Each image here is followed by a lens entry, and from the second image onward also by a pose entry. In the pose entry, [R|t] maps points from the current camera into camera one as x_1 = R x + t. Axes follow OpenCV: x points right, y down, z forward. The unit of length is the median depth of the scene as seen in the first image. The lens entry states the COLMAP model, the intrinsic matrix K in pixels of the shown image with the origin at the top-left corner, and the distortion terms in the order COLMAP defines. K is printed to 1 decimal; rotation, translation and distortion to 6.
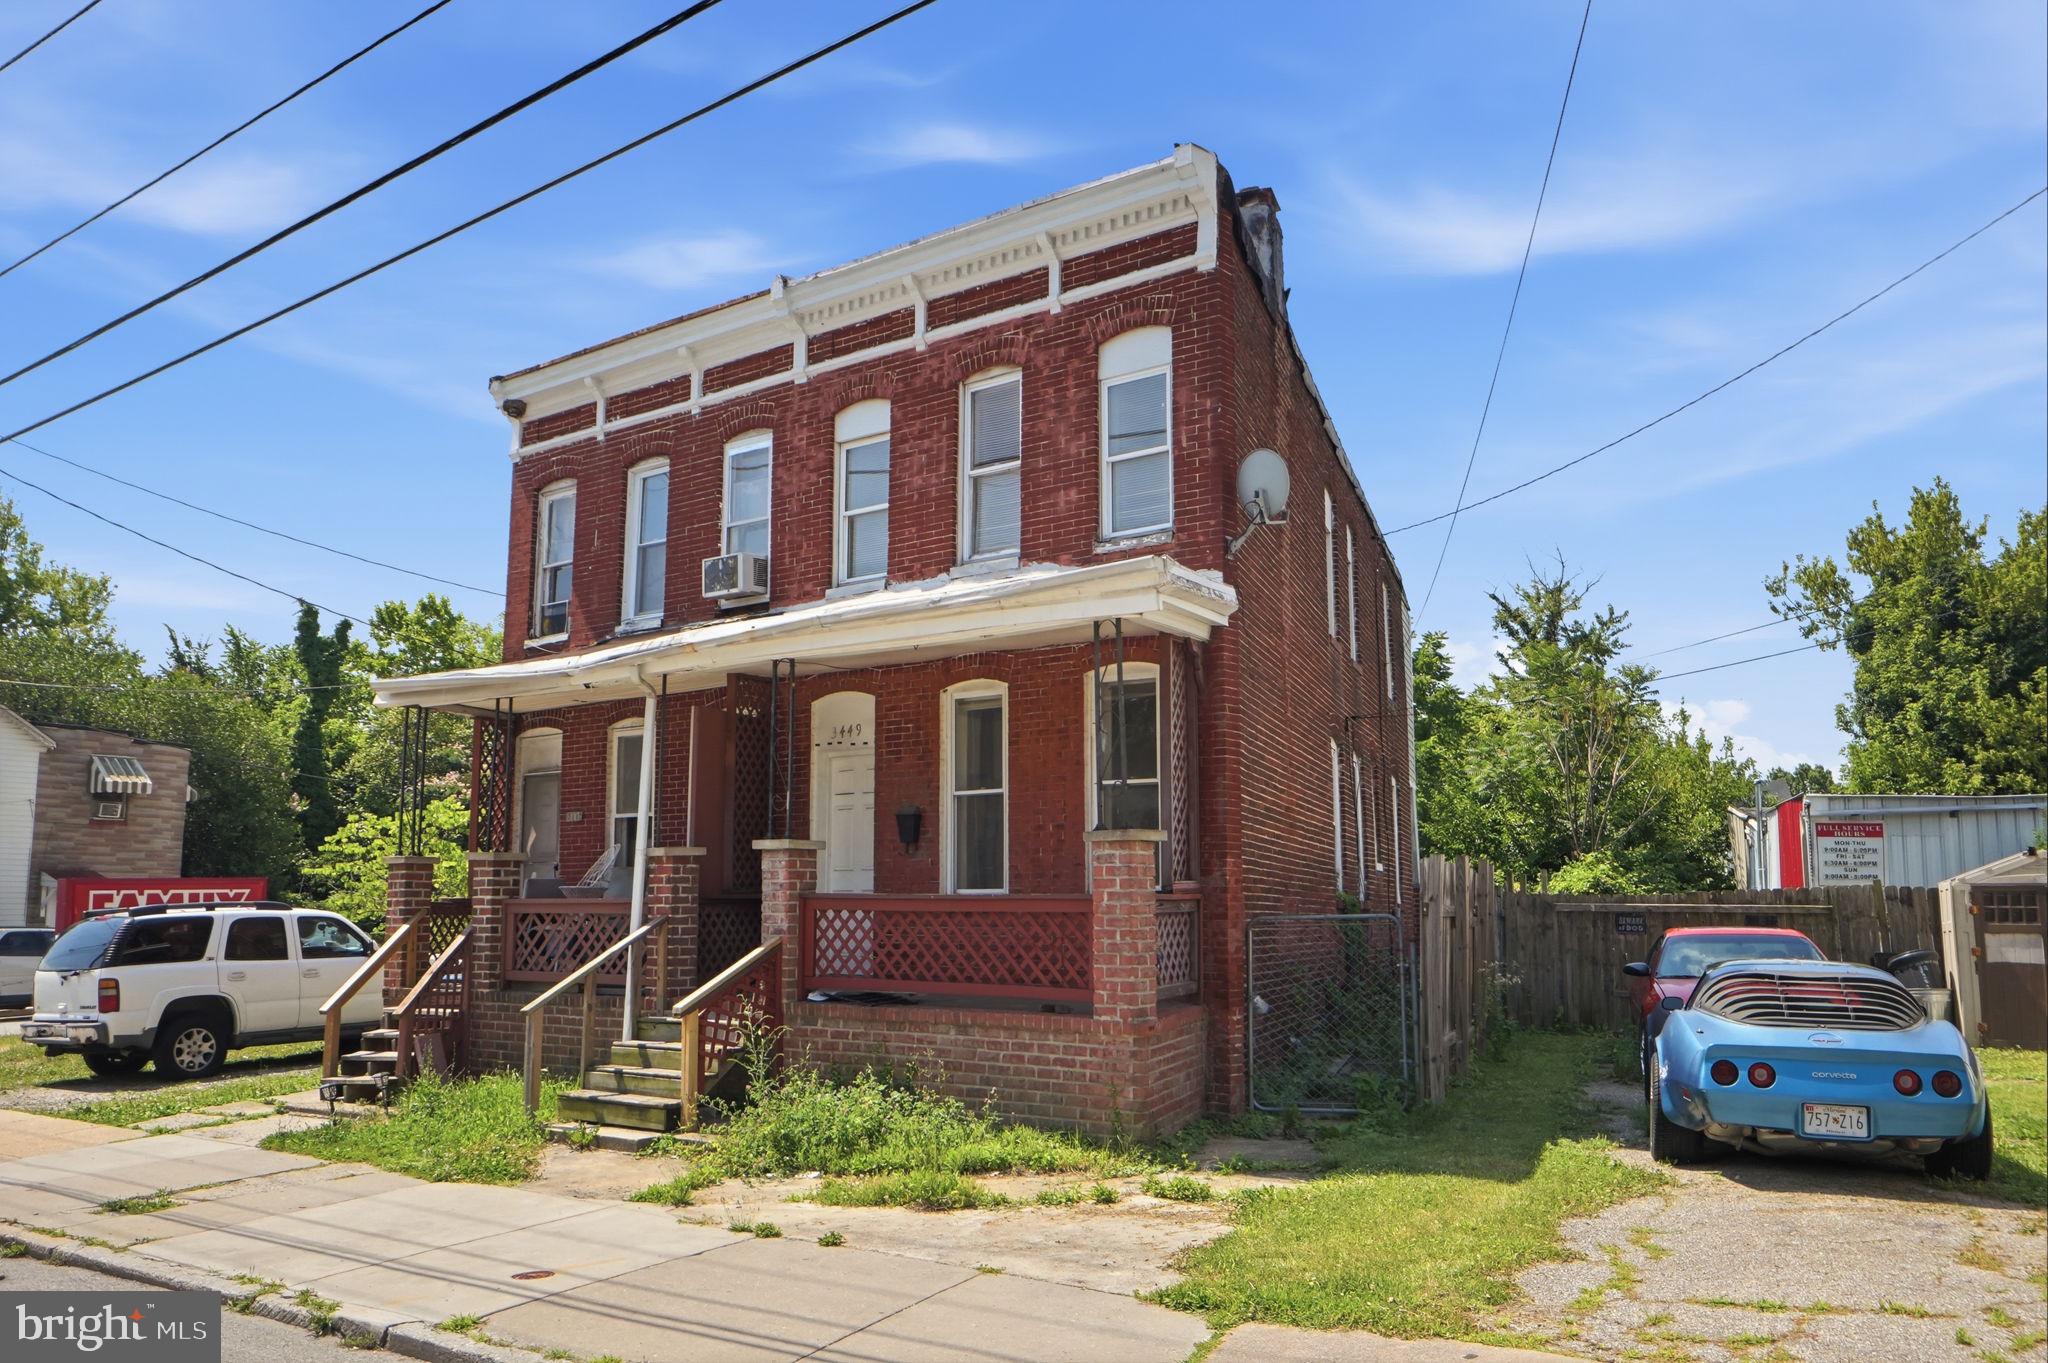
lens RADIAL K [[1720.3, 0, 1024.0], [0, 1720.3, 681.5], [0, 0, 1]] dist [-0.000219, -0.000862]
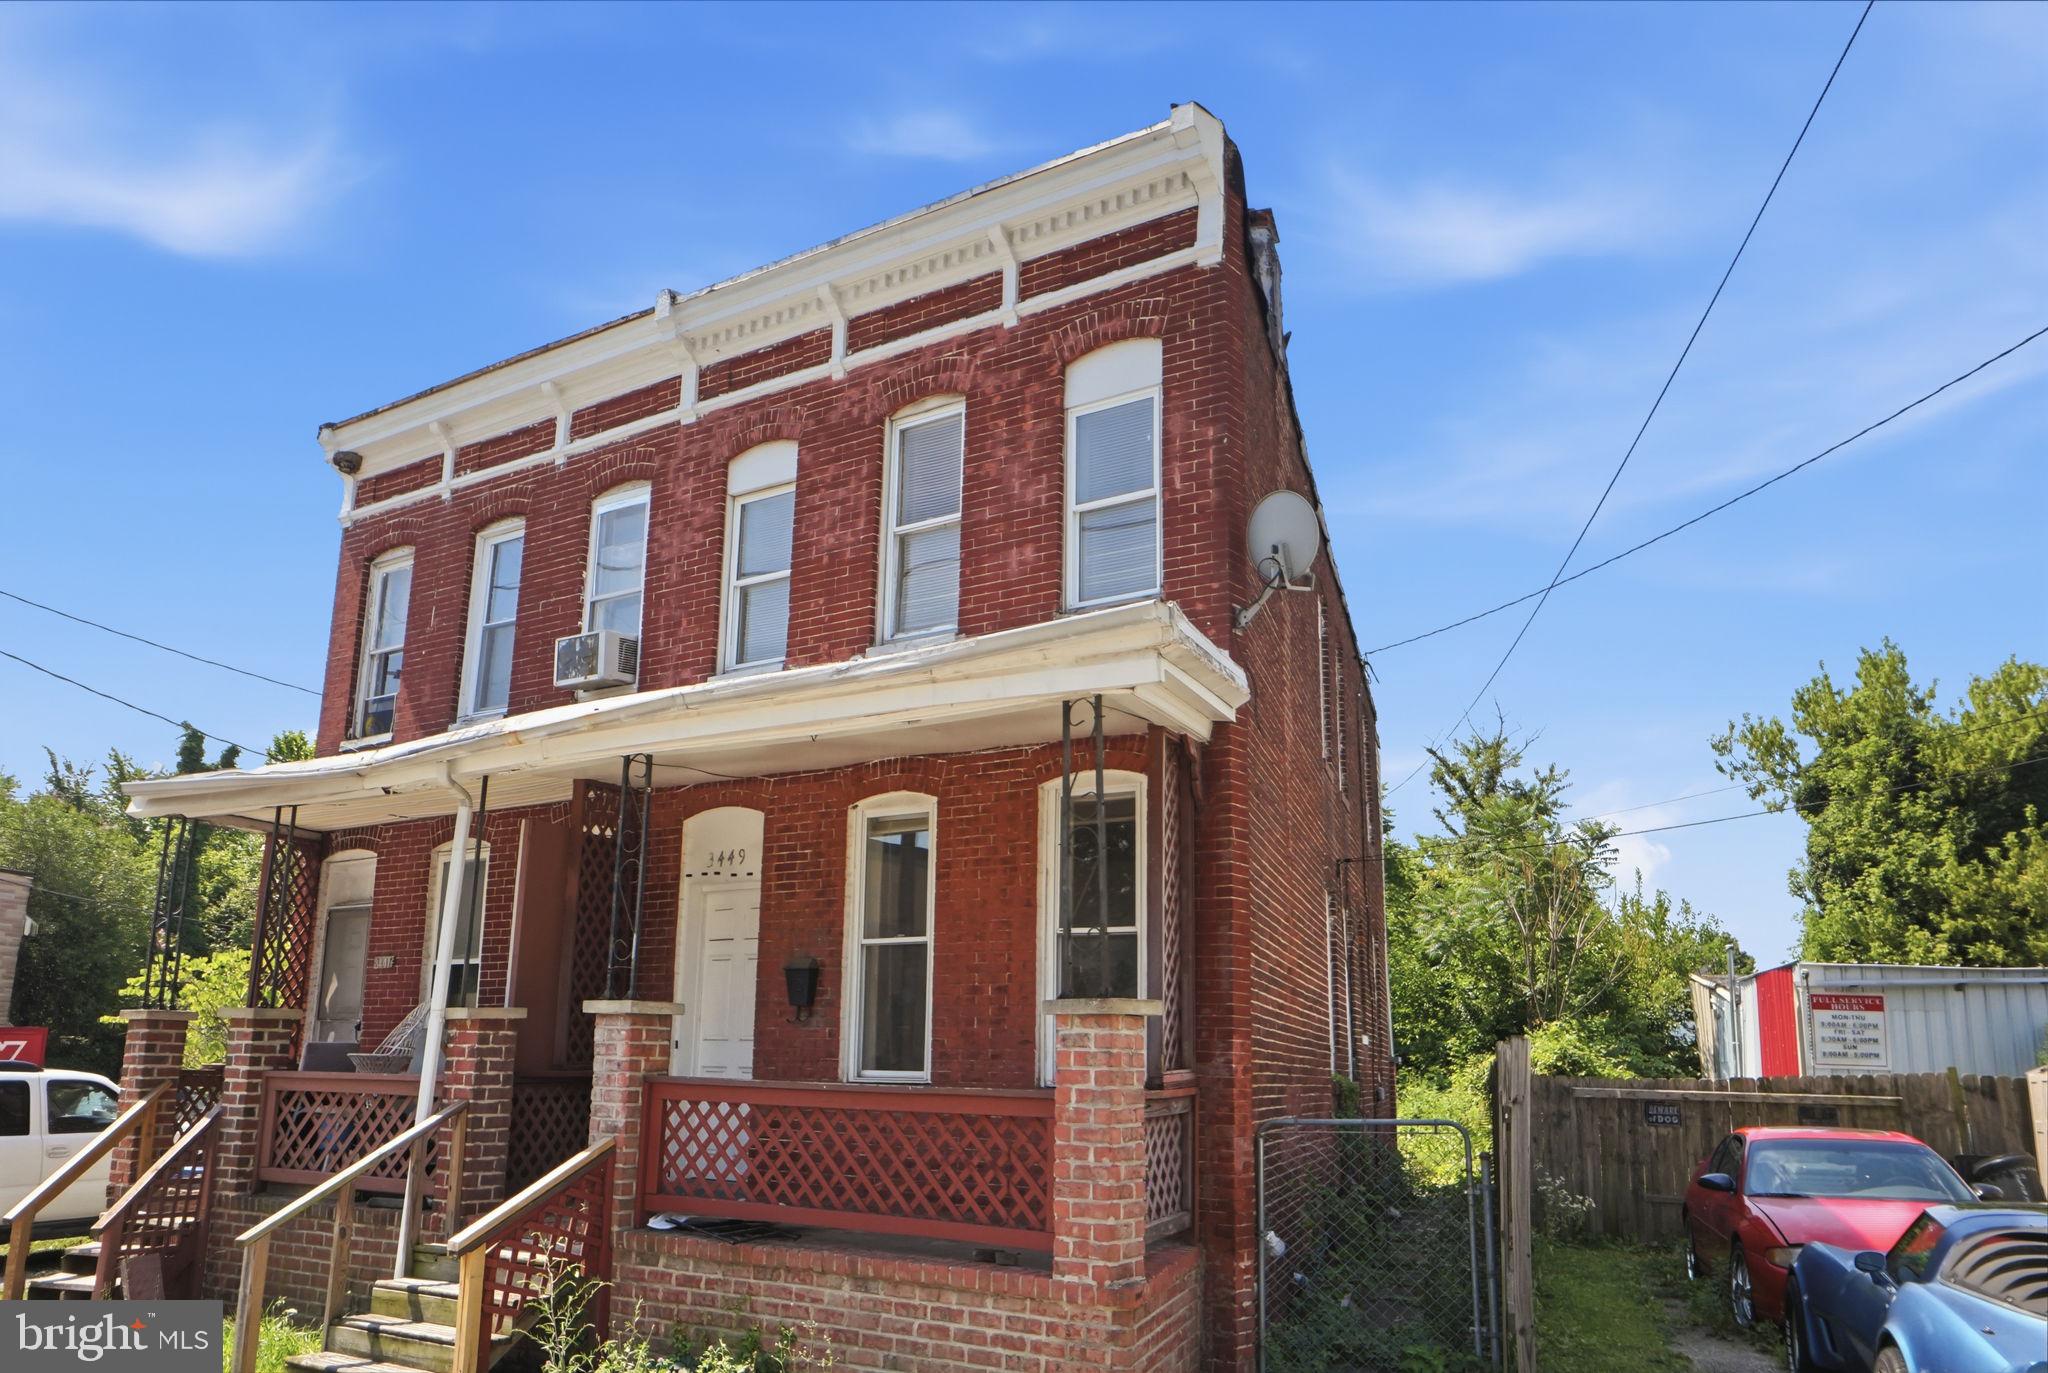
lens RADIAL K [[1669.8, 0, 1024.0], [0, 1669.8, 686.5], [0, 0, 1]] dist [-0.002276, 0.003866]
pose [[0.998627, 0.026614, 0.045130, -0.005262], [-0.022484, 0.995718, -0.089662, 0.016354], [-0.047323, 0.088524, 0.994949, 0.238836]]
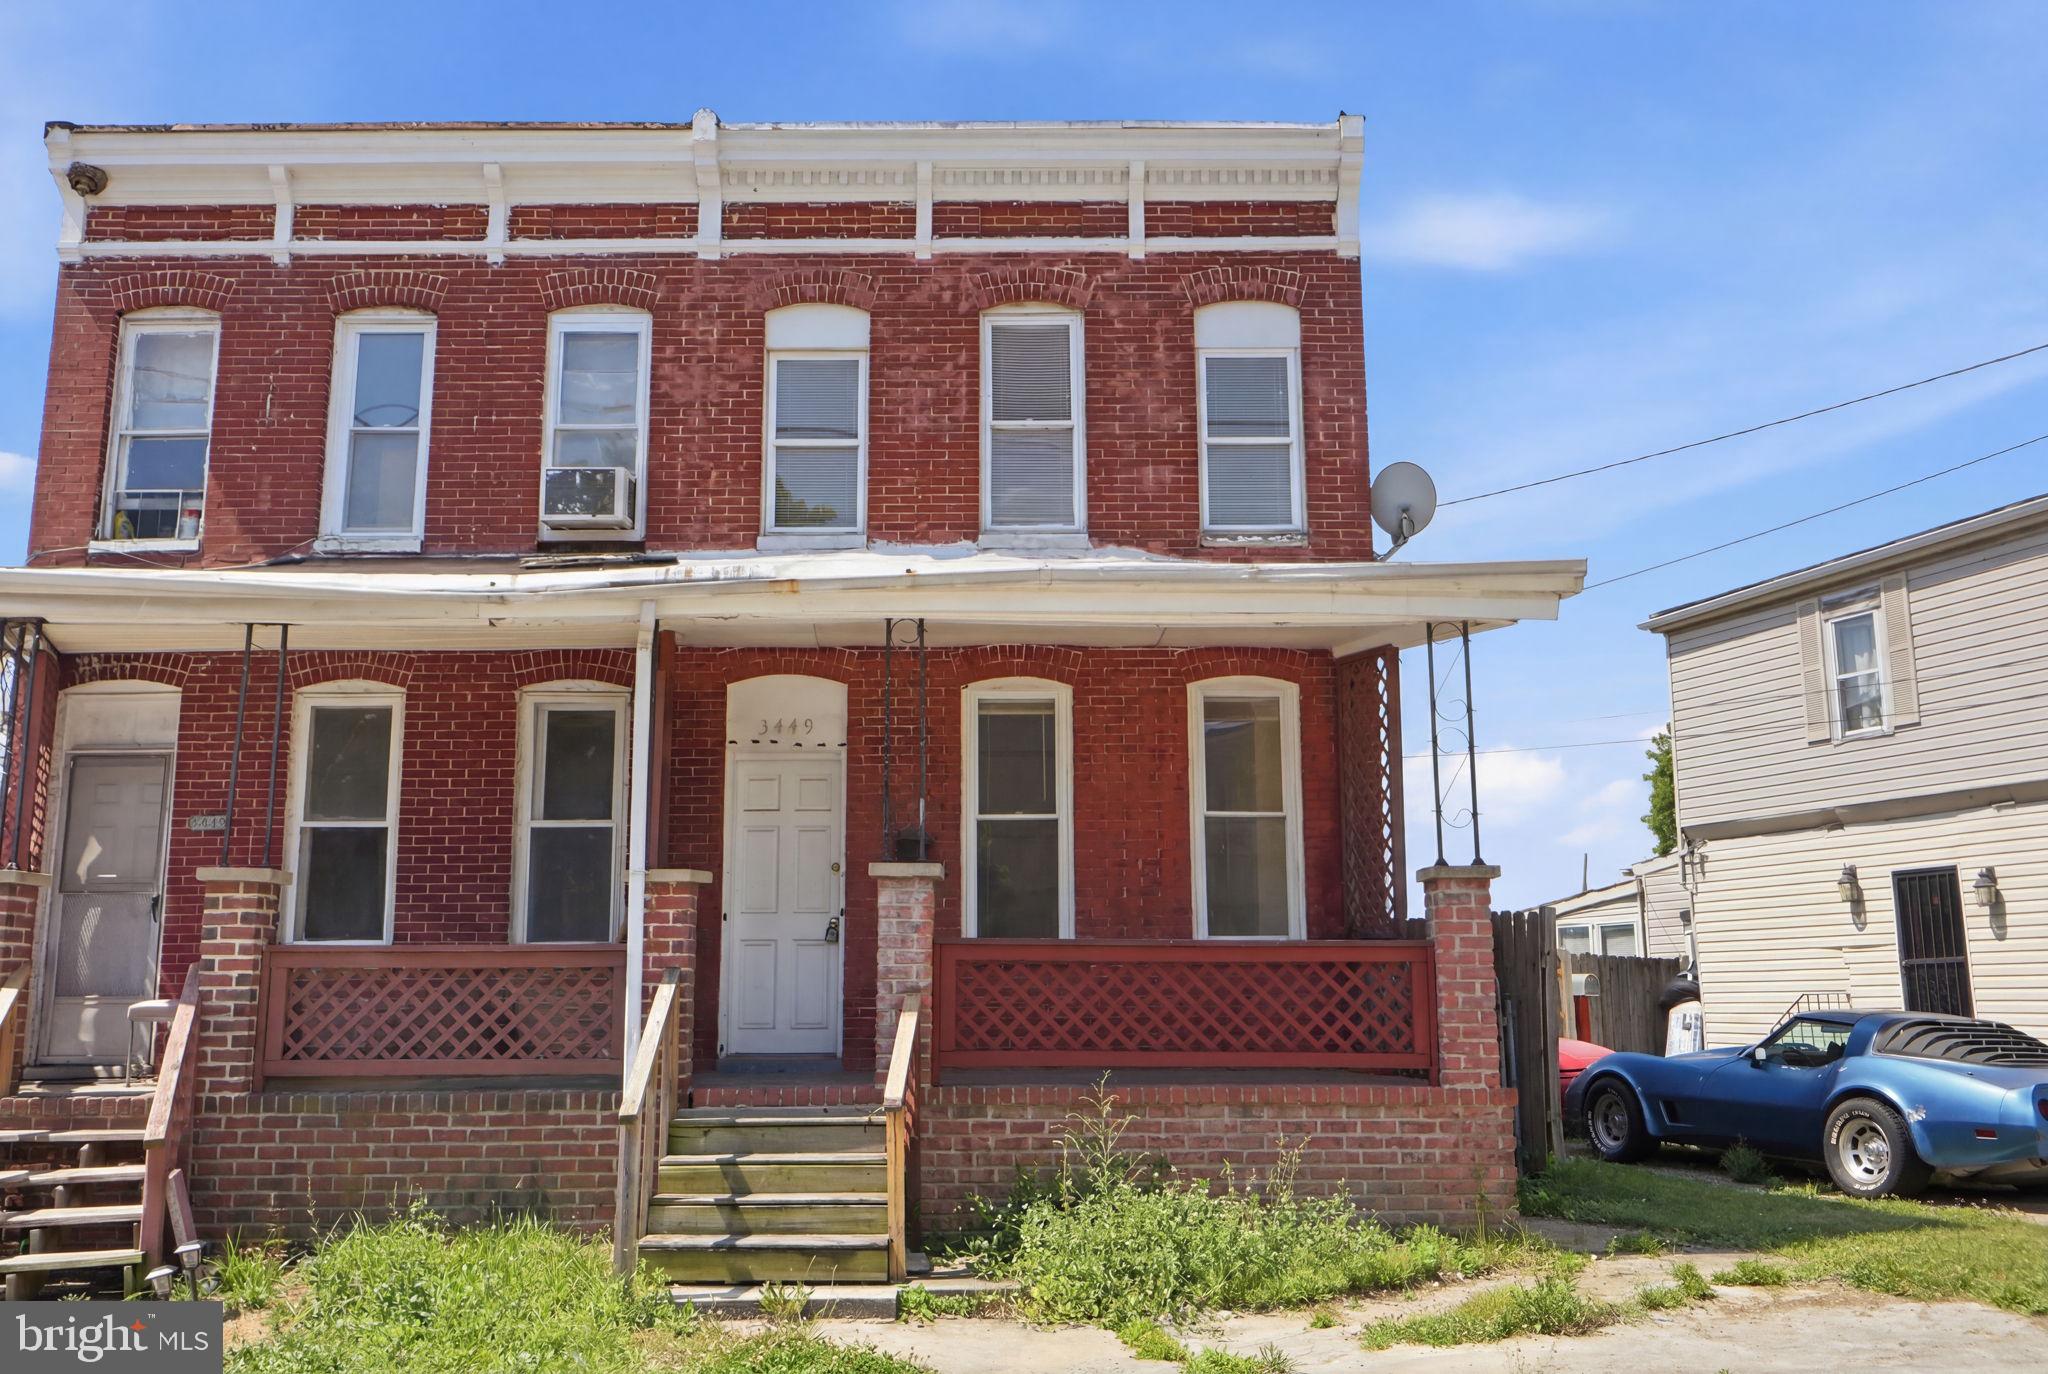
lens RADIAL K [[1732.2, 0, 1024.0], [0, 1732.2, 687.0], [0, 0, 1]] dist [-0.002762, -0.004028]
pose [[0.773355, 0.106924, 0.624892, -0.500420], [-0.079570, 0.994251, -0.071649, 0.057664], [-0.628960, 0.005687, 0.777417, 0.346827]]
